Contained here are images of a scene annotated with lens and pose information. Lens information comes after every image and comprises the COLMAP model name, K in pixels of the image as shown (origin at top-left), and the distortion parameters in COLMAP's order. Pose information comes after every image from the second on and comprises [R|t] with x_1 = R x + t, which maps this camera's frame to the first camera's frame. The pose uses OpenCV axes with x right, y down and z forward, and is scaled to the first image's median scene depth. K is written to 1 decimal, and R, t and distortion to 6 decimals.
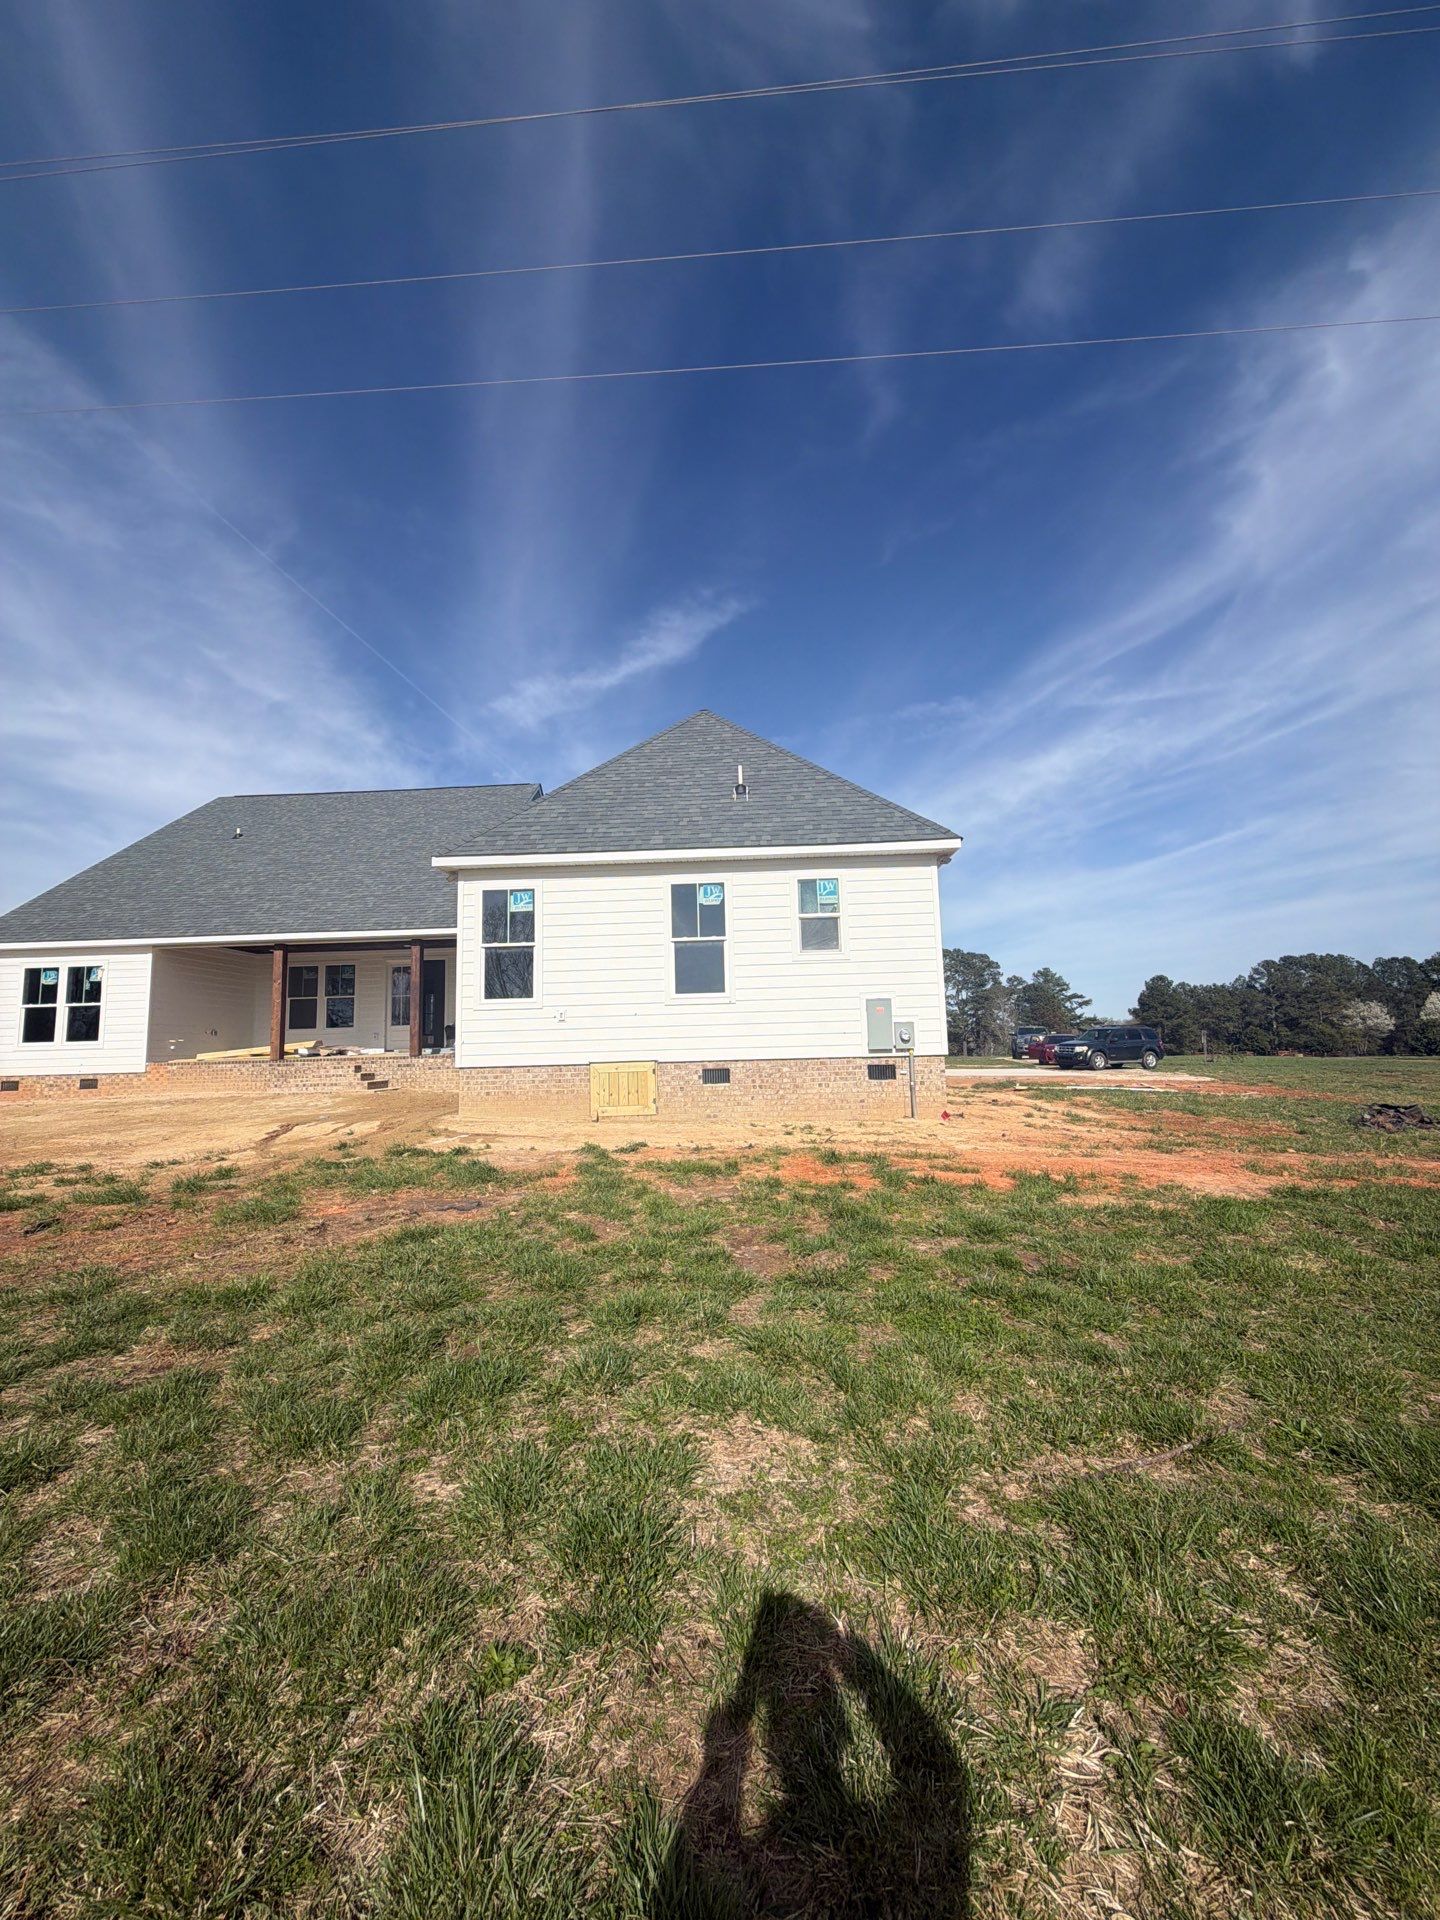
lens RADIAL K [[763.3, 0, 720.0], [0, 763.3, 960.0], [0, 0, 1]] dist [-0.000964, 0.000012]
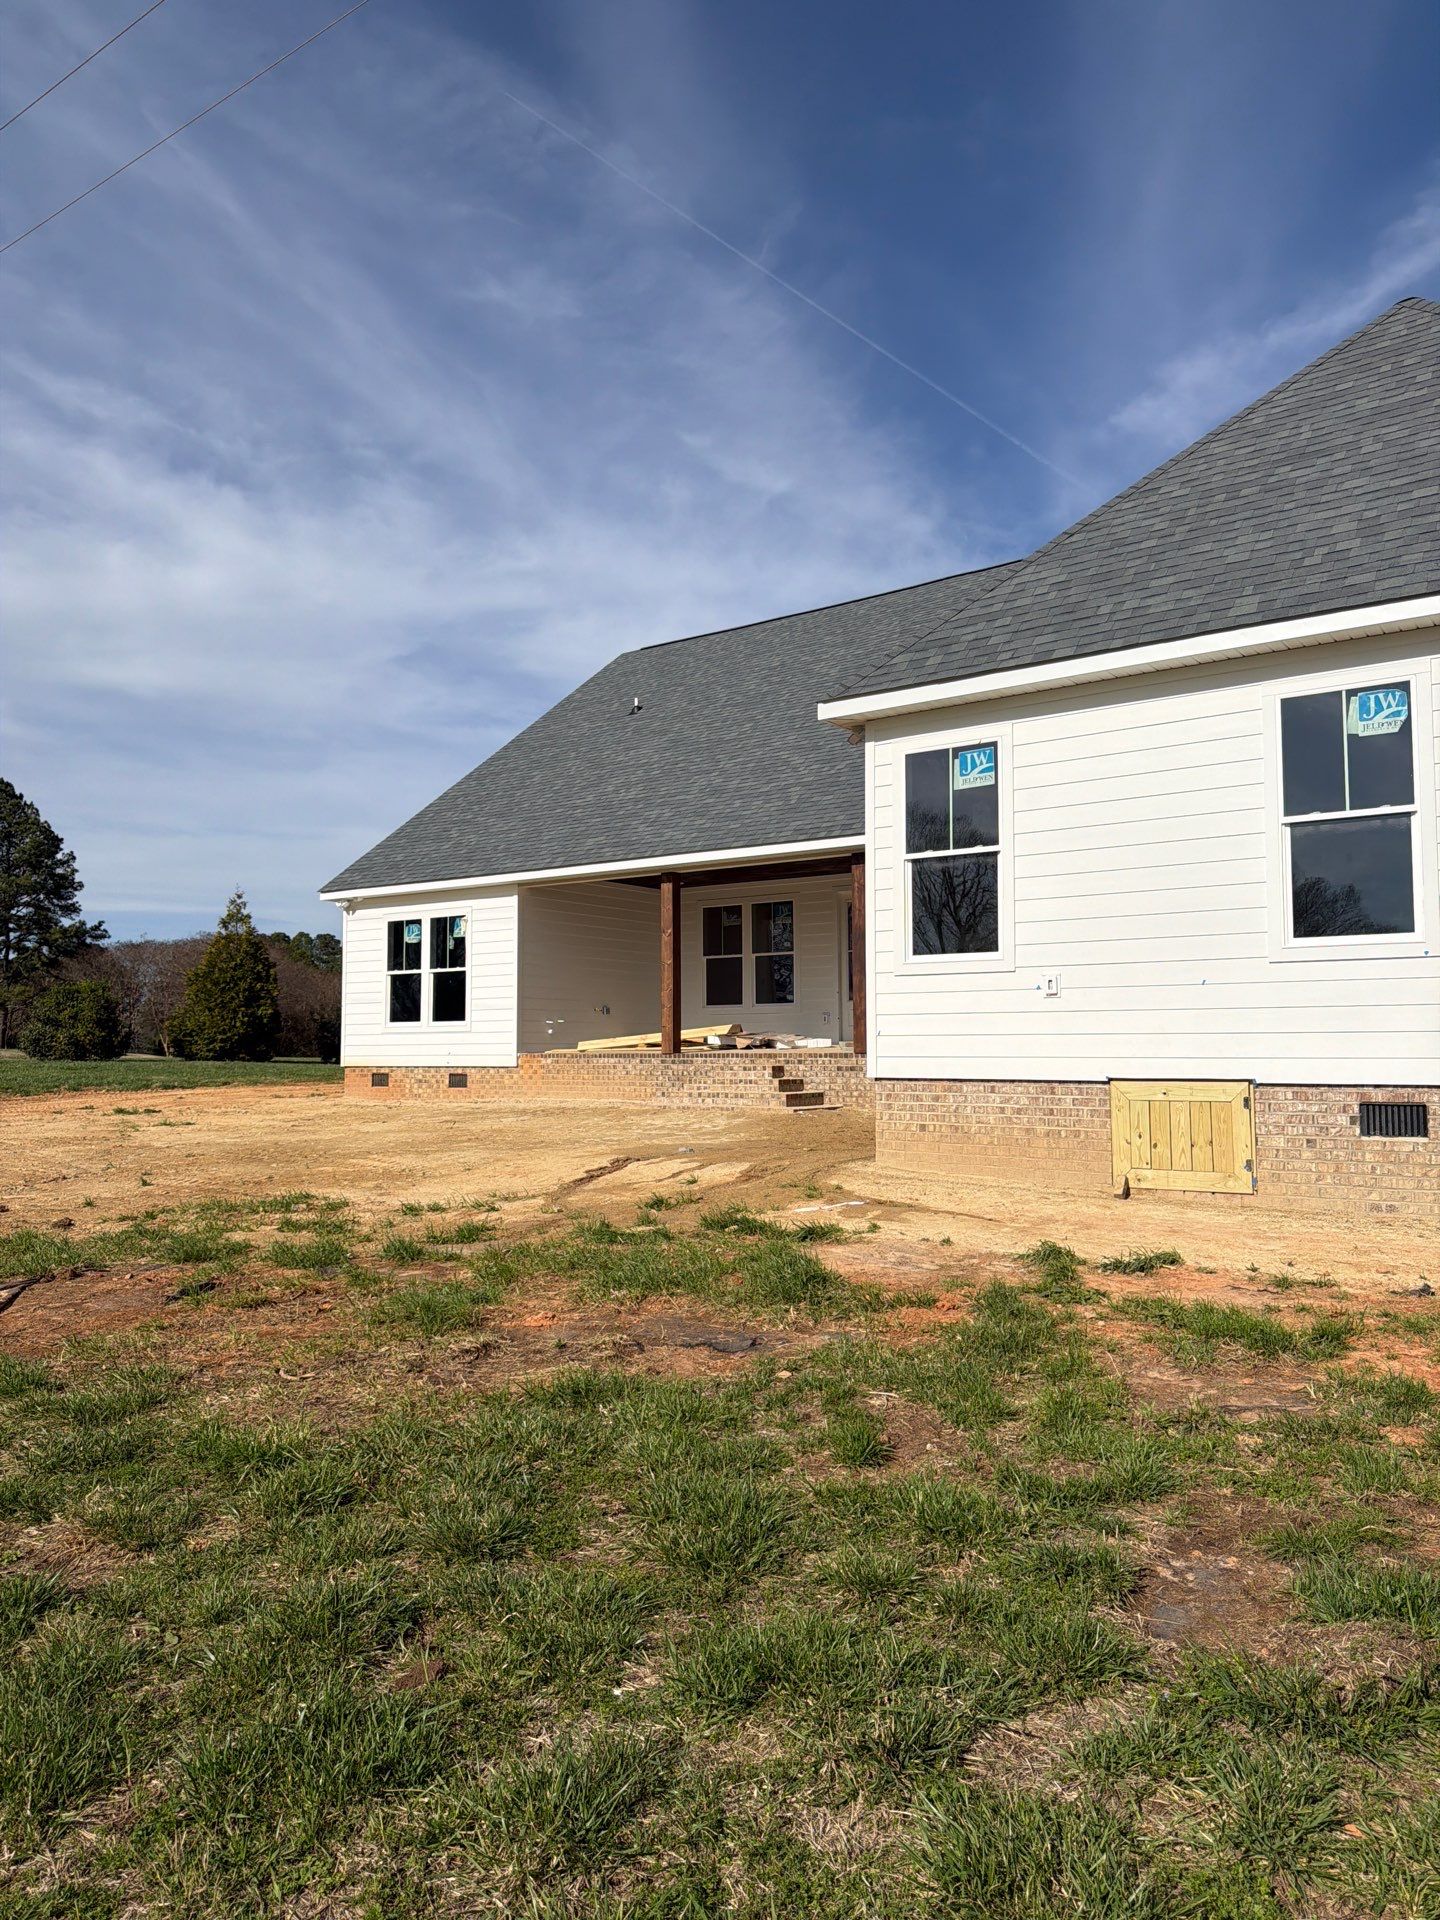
lens RADIAL K [[1336.5, 0, 720.0], [0, 1336.5, 960.0], [0, 0, 1]] dist [0.133553, -0.218792]
pose [[0.836081, -0.012347, -0.548468, 0.072659], [0.043820, 0.998055, 0.044331, 0.004443], [0.546854, -0.061098, 0.834996, 0.088431]]
